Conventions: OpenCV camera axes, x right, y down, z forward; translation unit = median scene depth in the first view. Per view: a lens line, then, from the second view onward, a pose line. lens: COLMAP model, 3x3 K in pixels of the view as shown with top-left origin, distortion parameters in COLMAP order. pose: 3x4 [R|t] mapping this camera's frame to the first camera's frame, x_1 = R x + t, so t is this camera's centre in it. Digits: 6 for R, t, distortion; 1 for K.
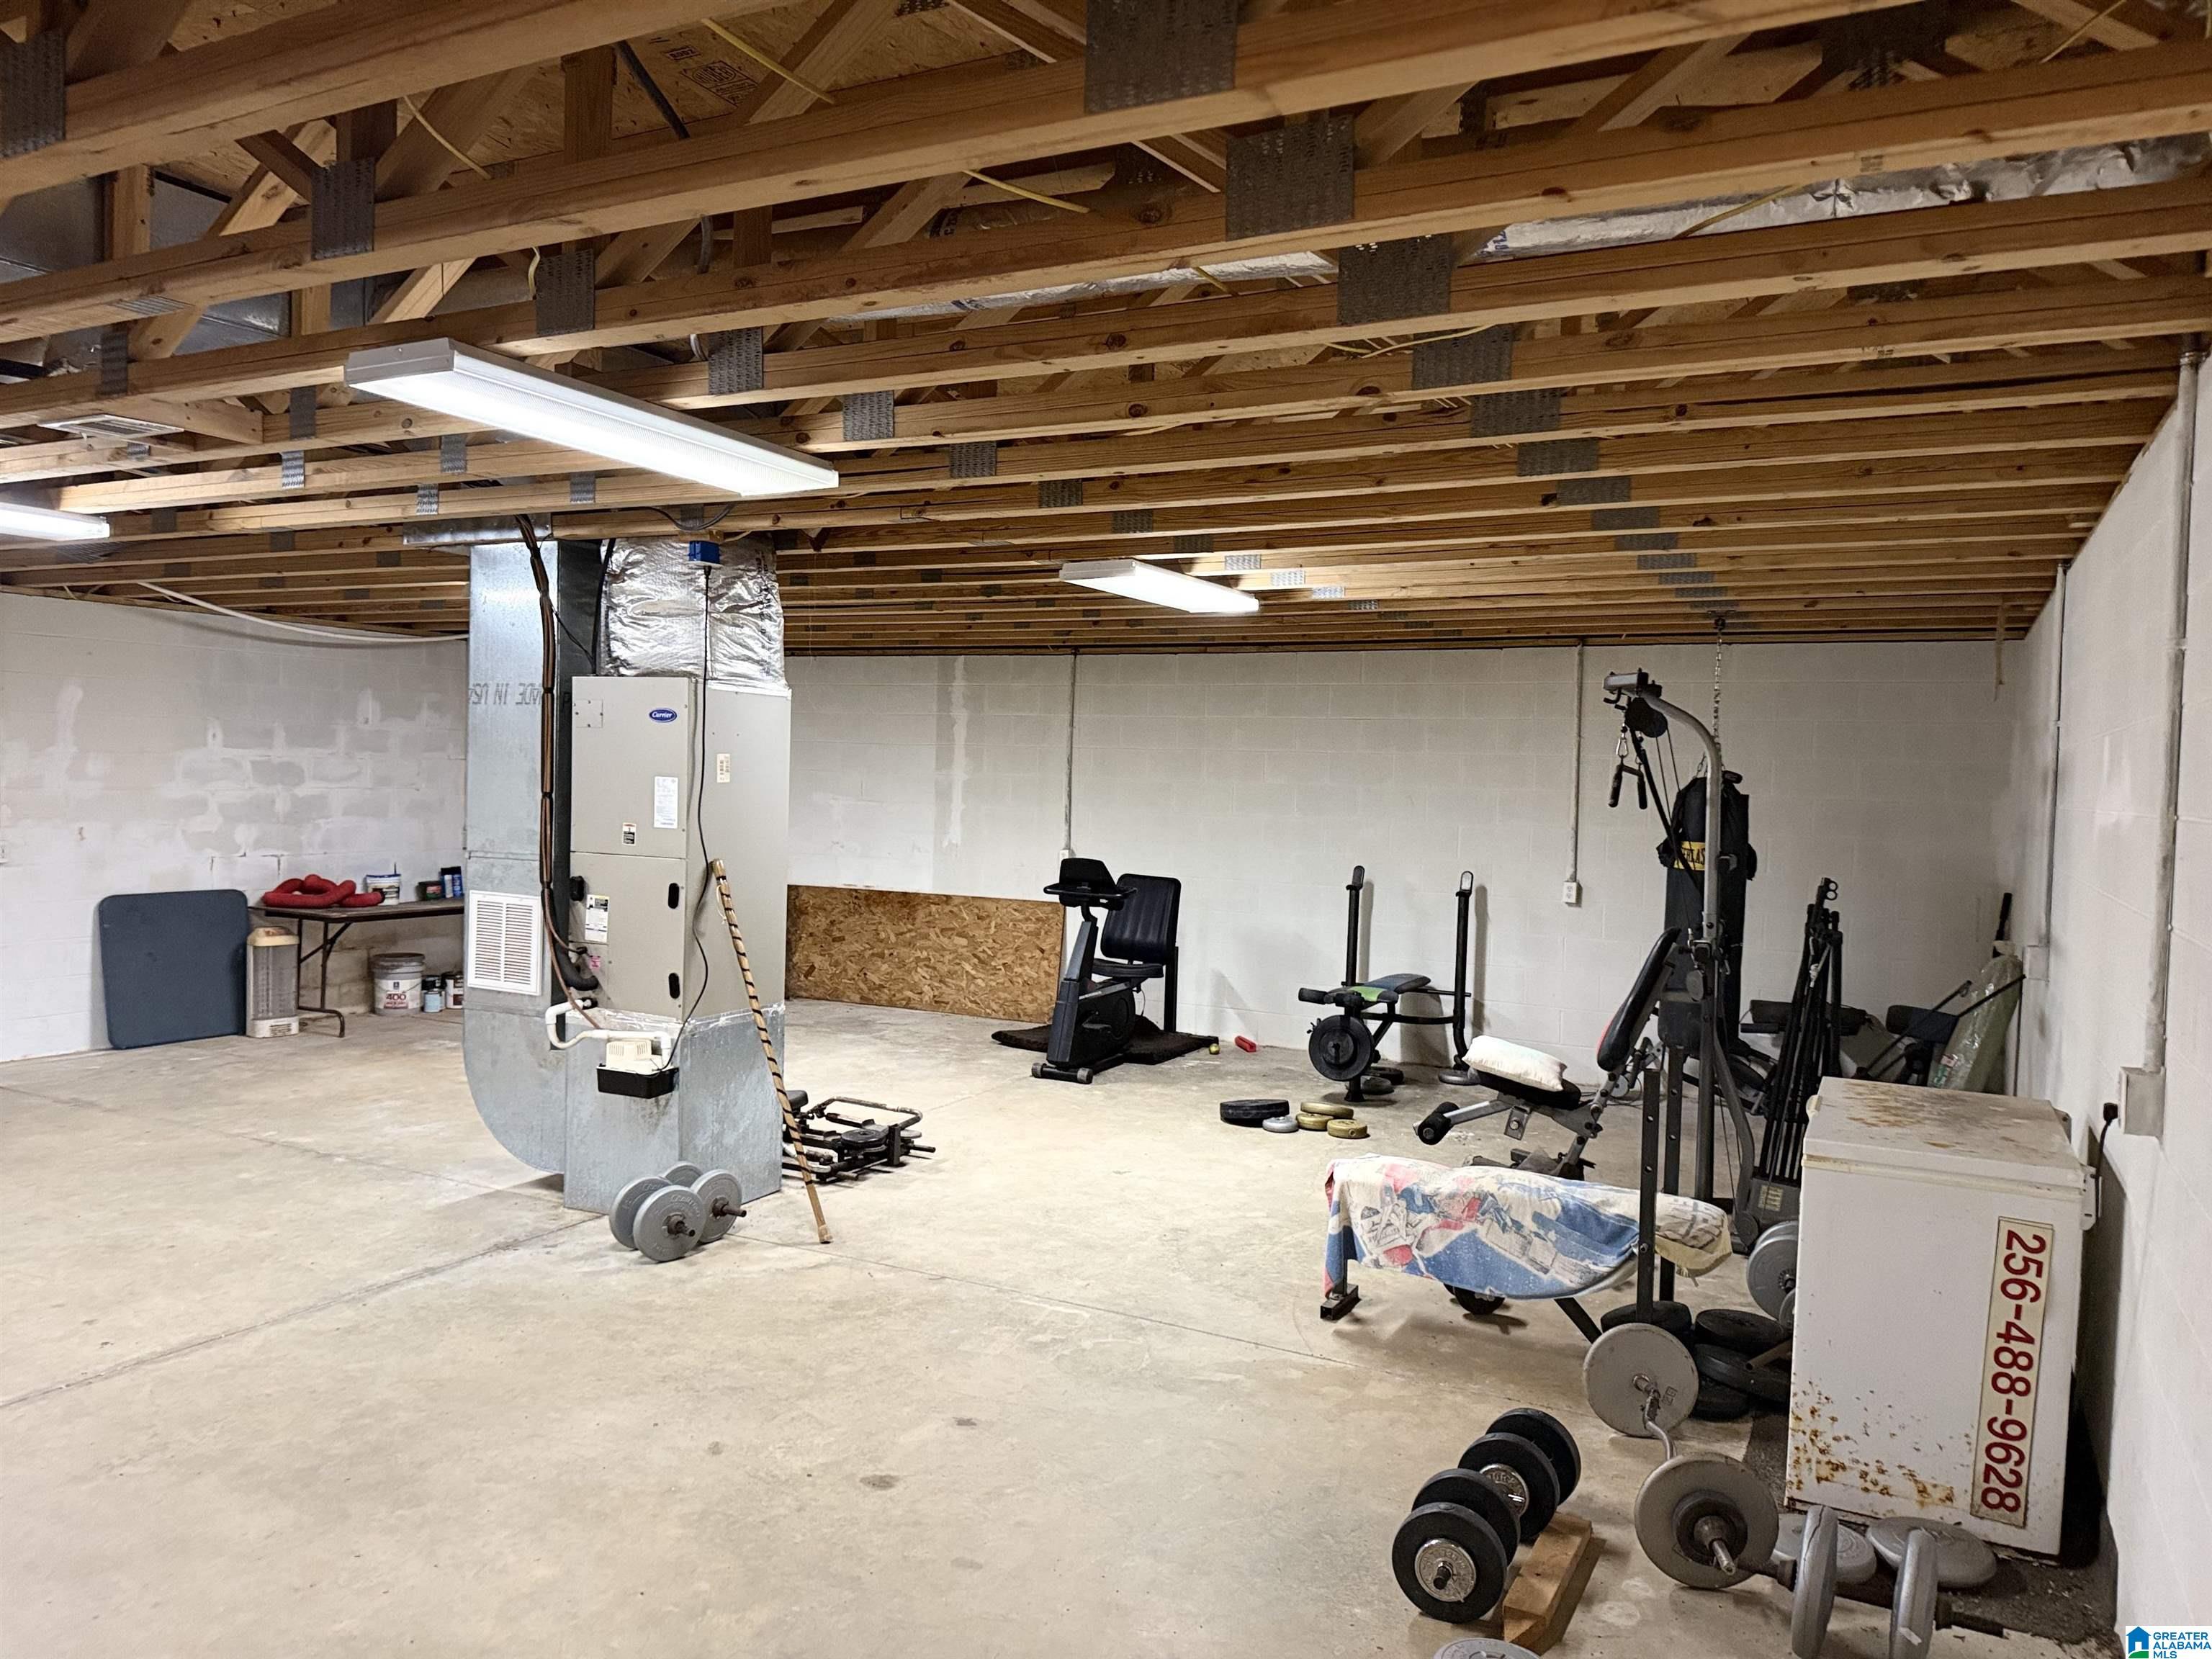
lens RADIAL K [[1546.2, 0, 1119.1], [0, 1546.2, 830.6], [0, 0, 1]] dist [0.015822, -0.003642]
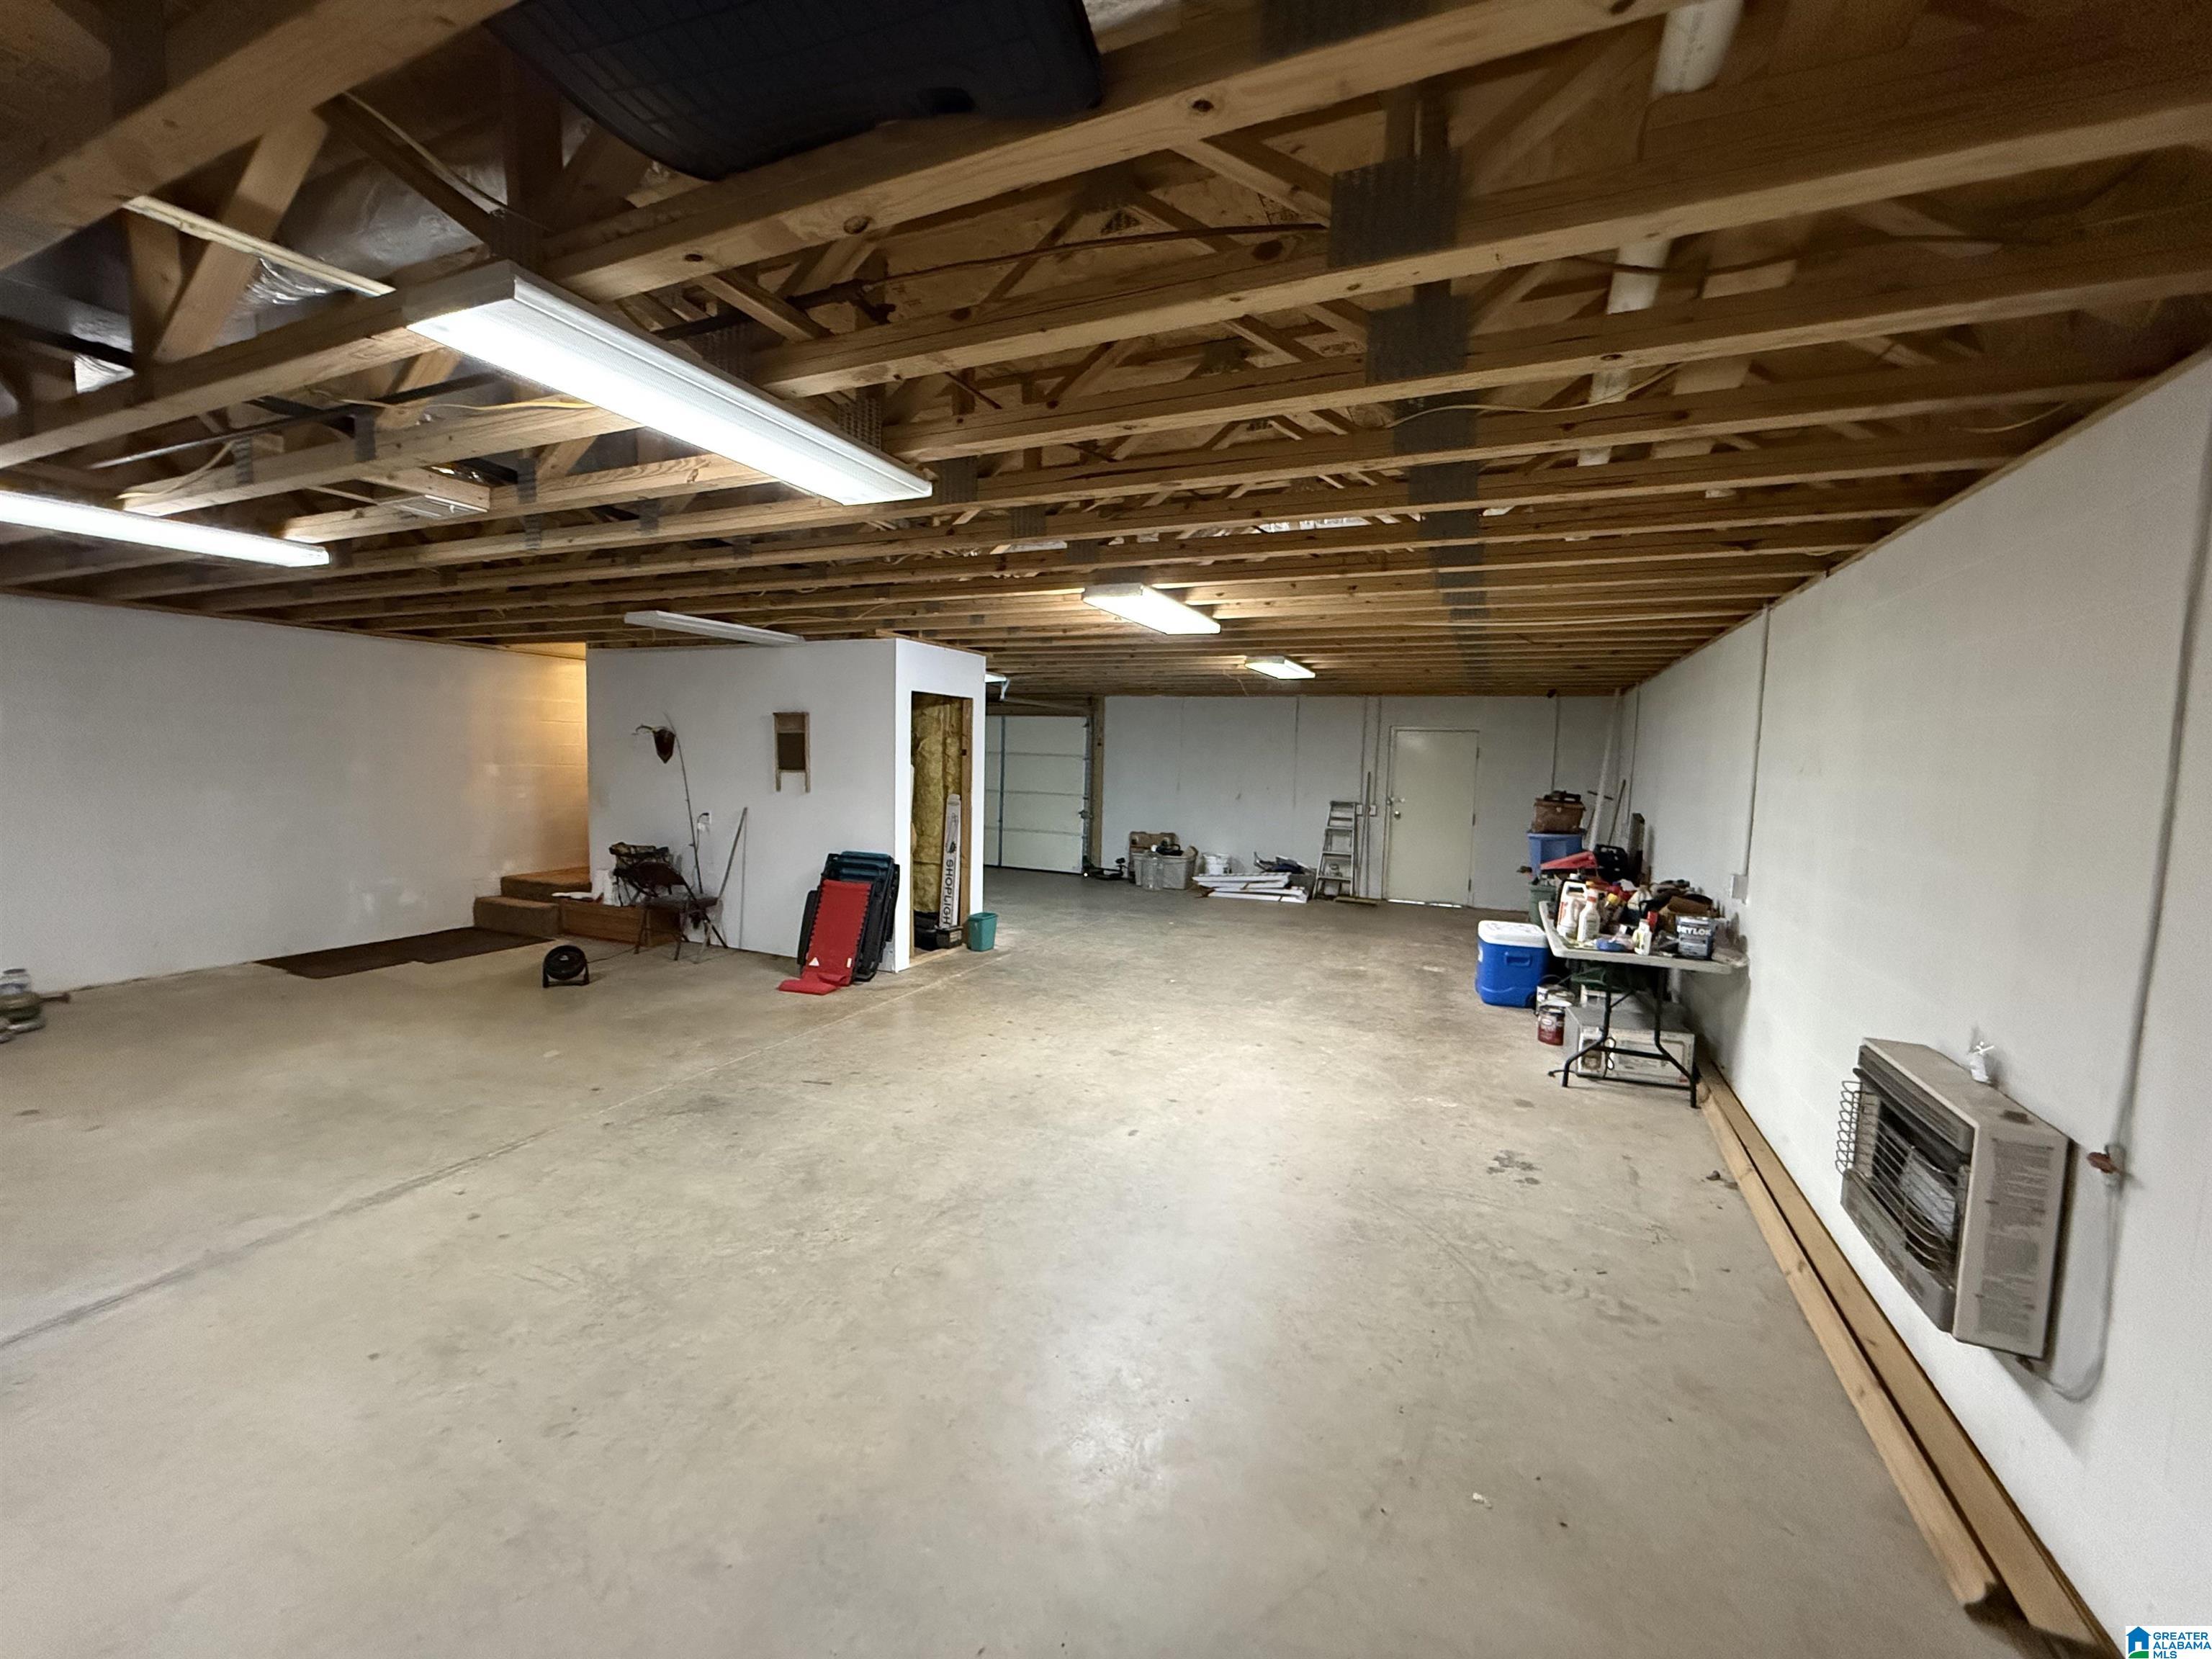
lens RADIAL K [[880.5, 0, 1107.5], [0, 880.5, 830.3], [0, 0, 1]] dist [-0.000940, 0.000538]
pose [[-0.997289, -0.048300, -0.055506, -1.143885], [-0.054613, 0.991450, 0.118509, -0.089502], [0.049307, 0.121219, -0.991400, 1.734049]]
